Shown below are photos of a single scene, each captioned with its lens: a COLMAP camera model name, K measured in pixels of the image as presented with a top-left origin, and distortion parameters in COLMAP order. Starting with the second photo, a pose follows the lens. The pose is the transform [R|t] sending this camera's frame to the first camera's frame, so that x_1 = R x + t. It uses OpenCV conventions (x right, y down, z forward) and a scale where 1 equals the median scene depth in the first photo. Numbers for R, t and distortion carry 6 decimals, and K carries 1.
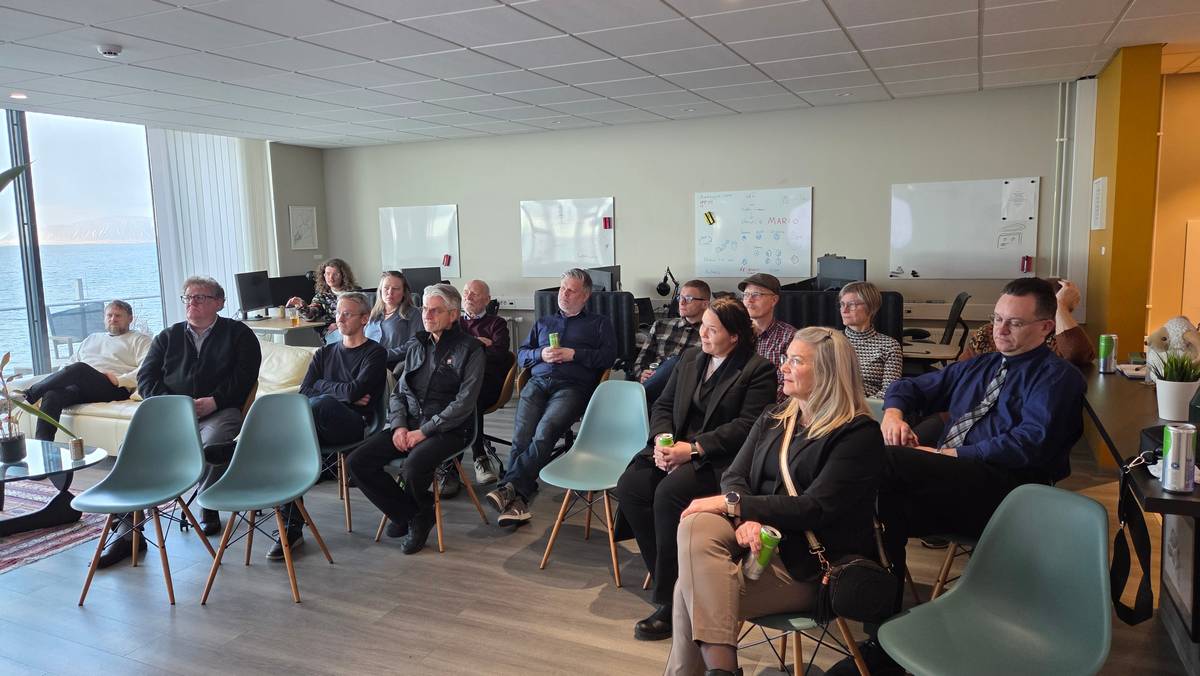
lens RADIAL K [[801.1, 0, 600.5], [0, 801.1, 331.5], [0, 0, 1]] dist [0.041845, -0.024668]
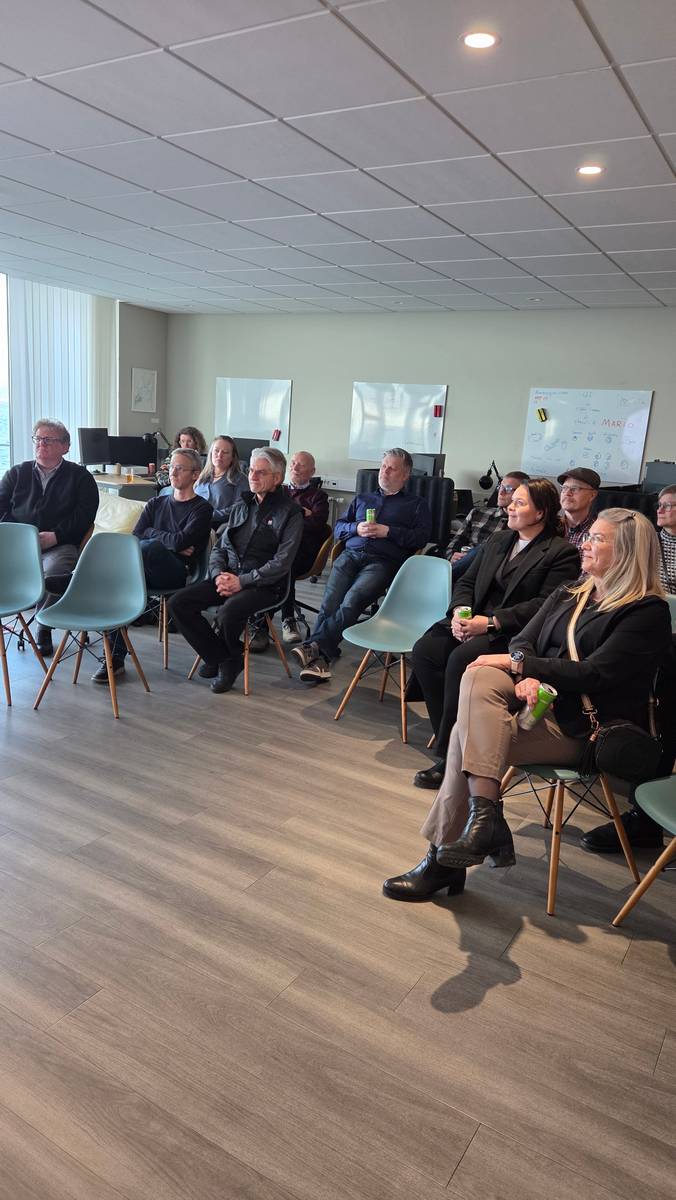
lens RADIAL K [[801.1, 0, 339.0], [0, 801.1, 606.7], [0, 0, 1]] dist [0.041845, -0.024668]
pose [[0.989142, 0.114734, -0.091835, 0.011121], [-0.105520, 0.989418, 0.099585, 0.032946], [0.102289, -0.088813, 0.990782, -0.045402]]
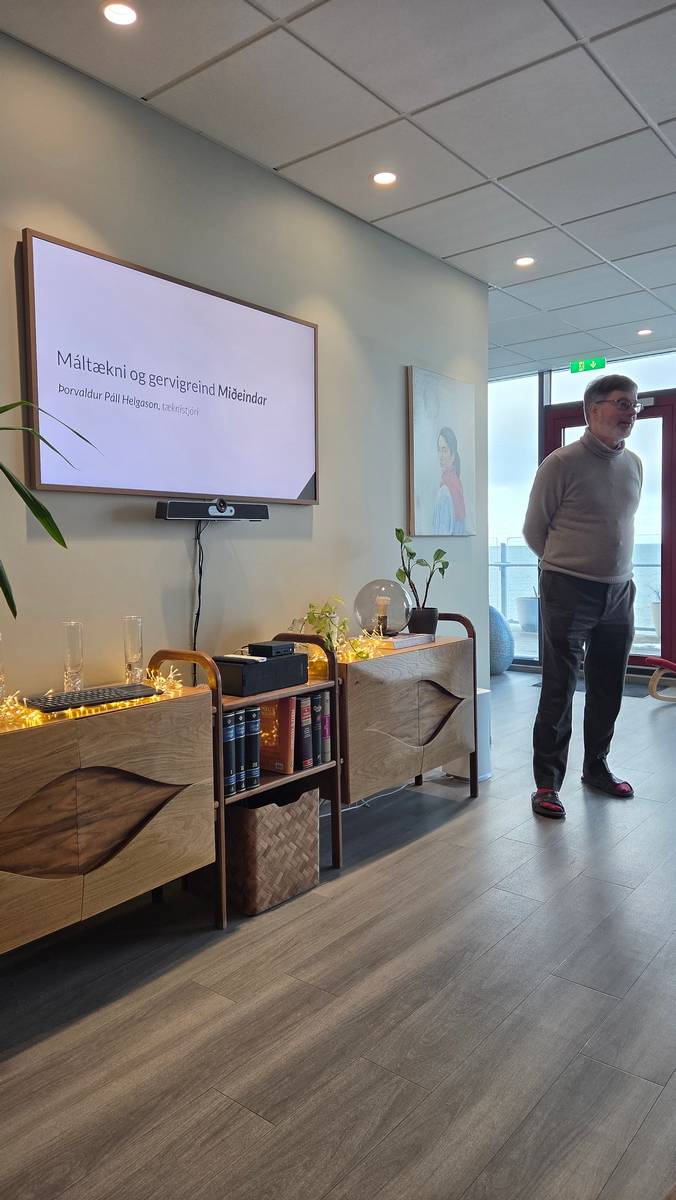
lens RADIAL K [[801.1, 0, 335.6], [0, 801.1, 599.0], [0, 0, 1]] dist [0.041845, -0.024668]
pose [[-0.248370, 0.085786, -0.964859, 0.325467], [-0.096306, 0.988949, 0.112718, 0.044801], [0.963866, 0.120918, -0.237364, 0.920126]]
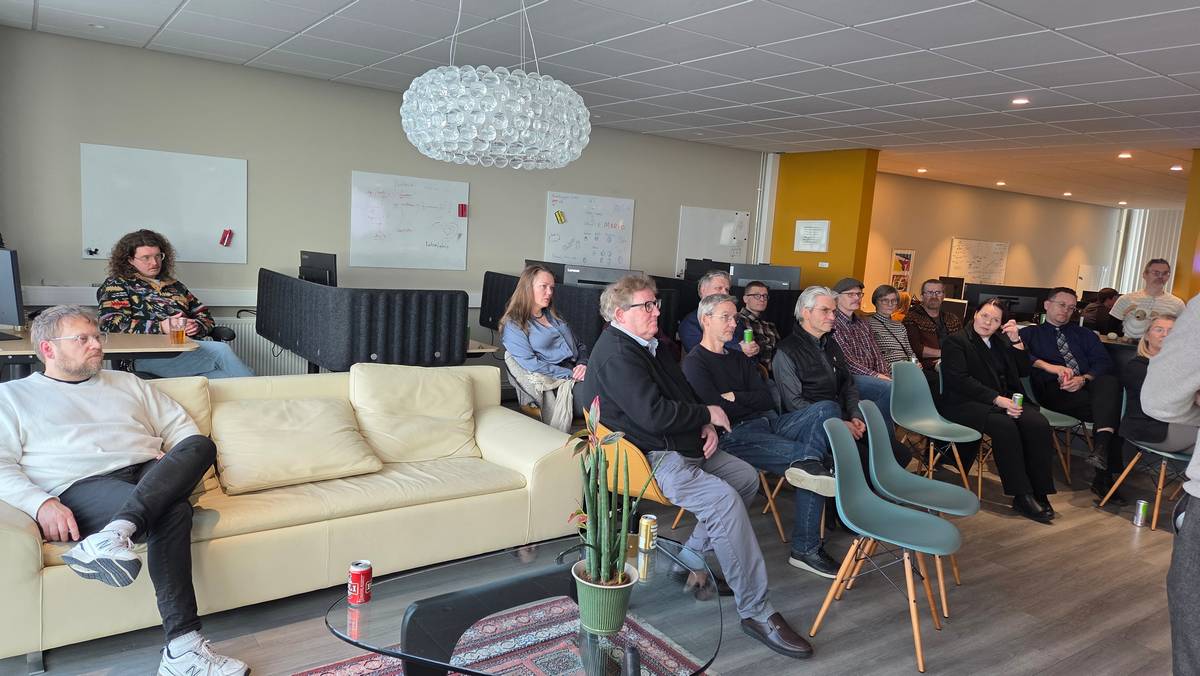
lens RADIAL K [[801.1, 0, 593.5], [0, 801.1, 335.2], [0, 0, 1]] dist [0.041845, -0.024668]
pose [[0.490124, -0.052181, 0.870089, -1.276045], [0.025707, 0.998638, 0.045409, -0.053925], [-0.871274, 0.000111, 0.490798, 0.733455]]
